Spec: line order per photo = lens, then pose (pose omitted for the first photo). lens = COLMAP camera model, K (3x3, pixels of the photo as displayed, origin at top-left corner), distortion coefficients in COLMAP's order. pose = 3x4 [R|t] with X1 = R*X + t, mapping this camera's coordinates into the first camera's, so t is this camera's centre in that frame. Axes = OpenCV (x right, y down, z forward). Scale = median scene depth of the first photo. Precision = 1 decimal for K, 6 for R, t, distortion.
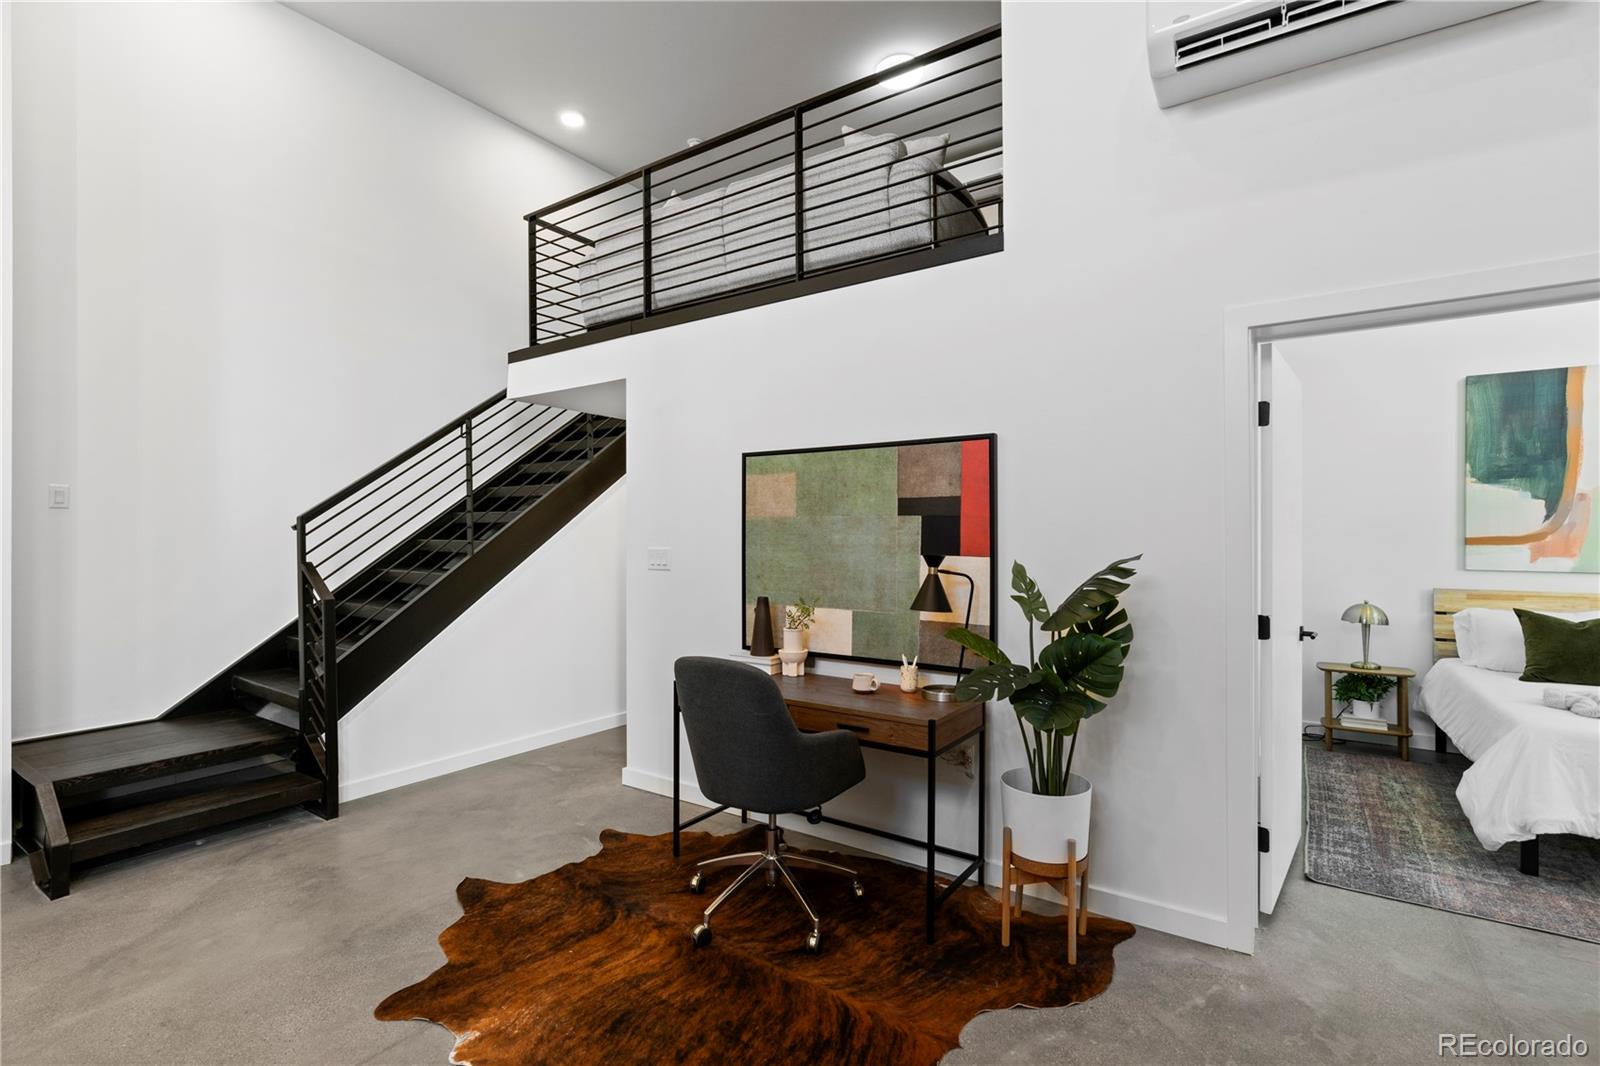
lens RADIAL K [[737.8, 0, 800.0], [0, 737.8, 533.0], [0, 0, 1]] dist [-0.004168, 0.000918]
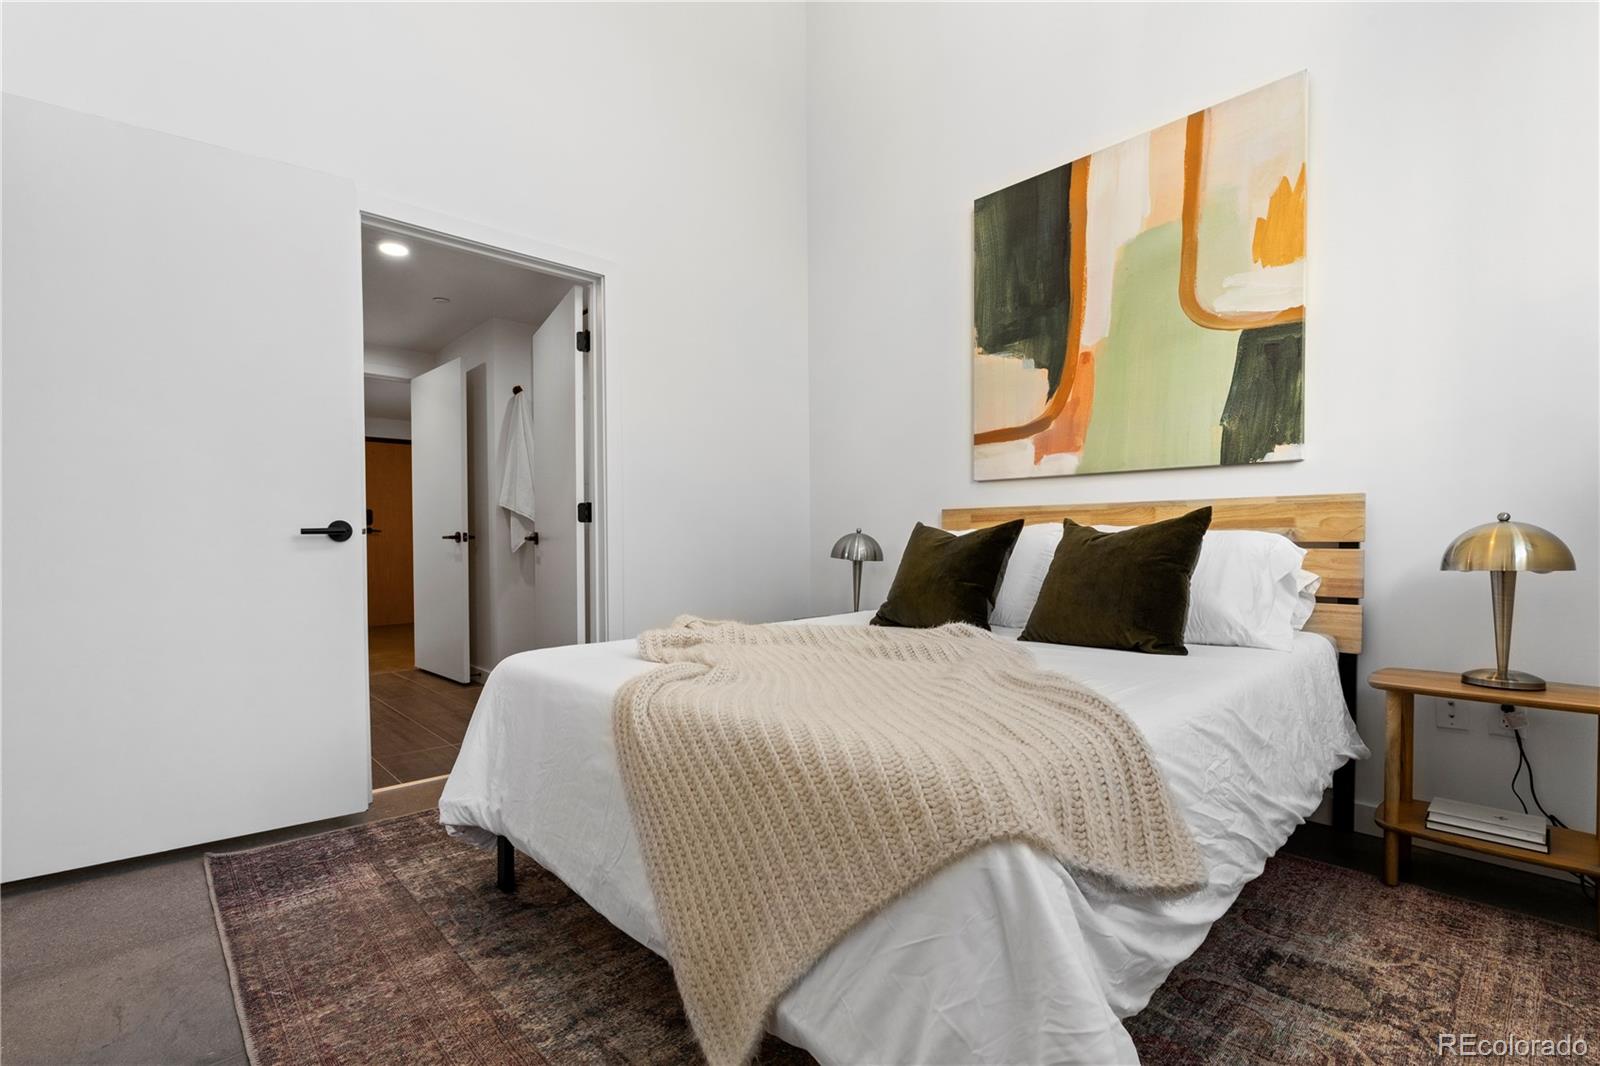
lens RADIAL K [[721.7, 0, 797.3], [0, 721.7, 557.2], [0, 0, 1]] dist [-0.004055, 0.000040]
pose [[0.977023, 0.001756, -0.213126, 1.168528], [0.003349, 0.999716, 0.023591, 0.138839], [0.213107, -0.023763, 0.976740, 0.385109]]
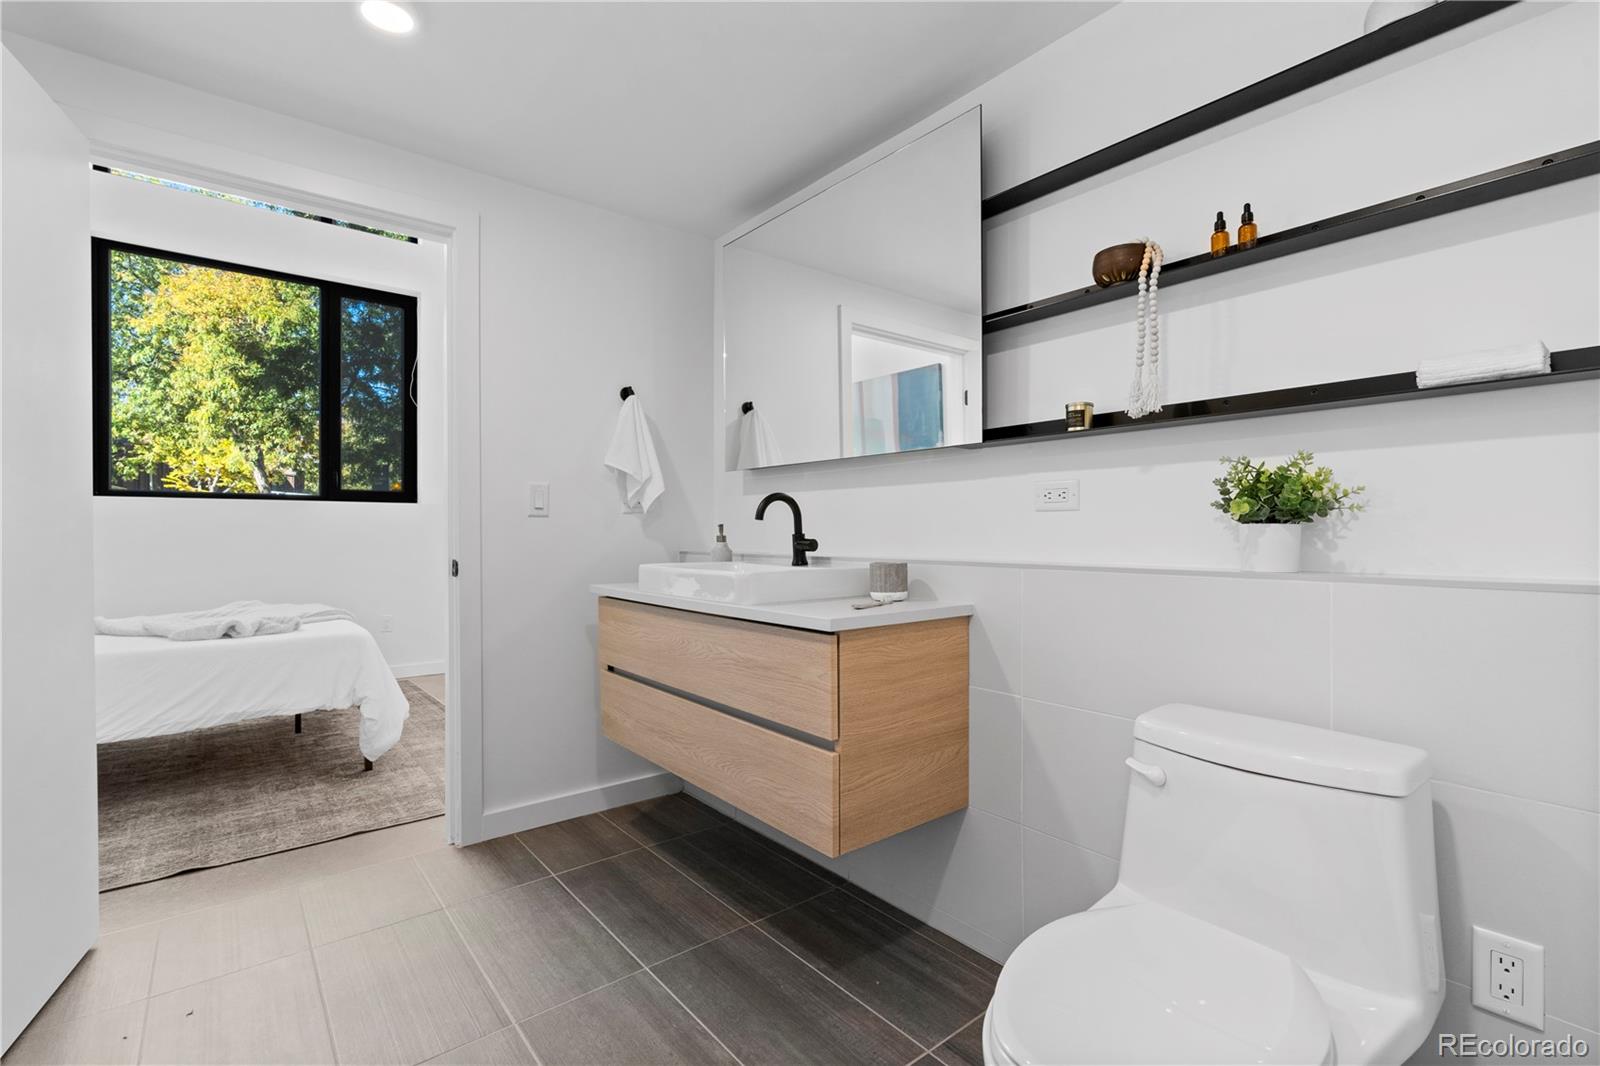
lens RADIAL K [[718.4, 0, 800.9], [0, 718.4, 538.9], [0, 0, 1]] dist [-0.010350, 0.003533]
pose [[-0.959161, -0.000475, 0.282861, 0.061397], [0.000557, 0.999993, 0.003566, 0.098744], [-0.282860, 0.003578, -0.959154, 1.569476]]
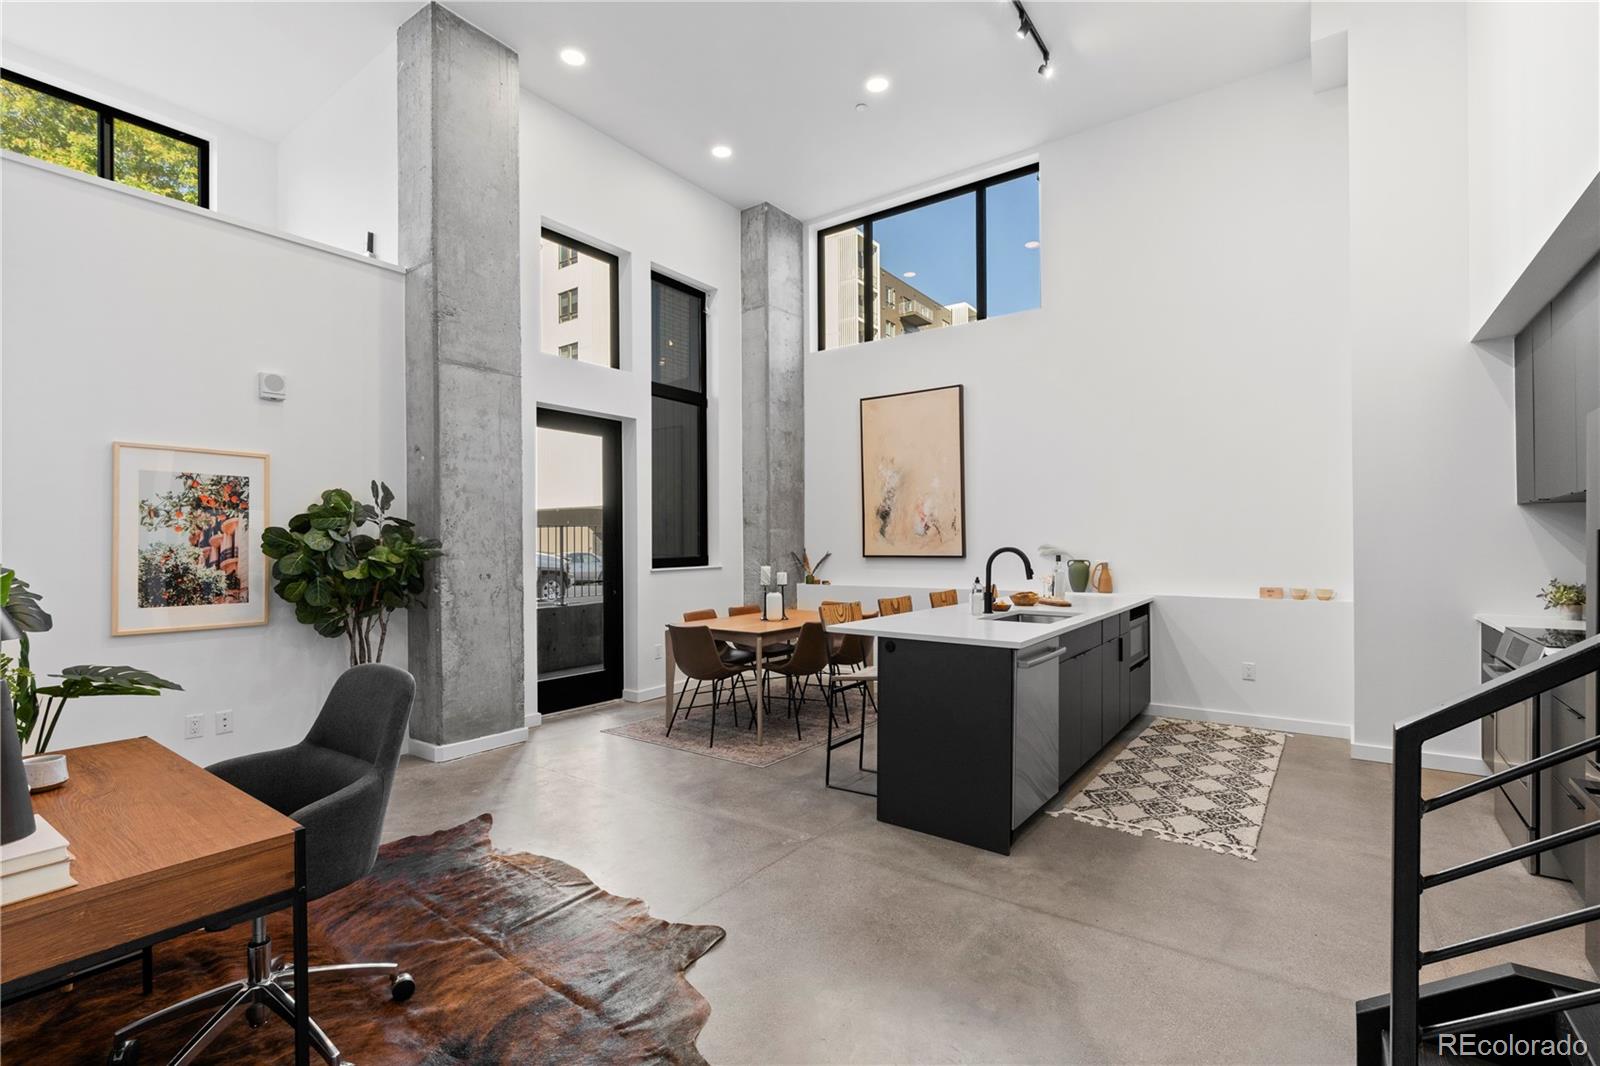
lens RADIAL K [[723.6, 0, 799.8], [0, 723.6, 543.6], [0, 0, 1]] dist [-0.006198, 0.000406]
pose [[-0.999551, 0.009177, 0.028518, -0.448009], [0.009057, 0.999950, -0.004355, 0.023764], [-0.028556, -0.004095, -0.999584, 1.308502]]
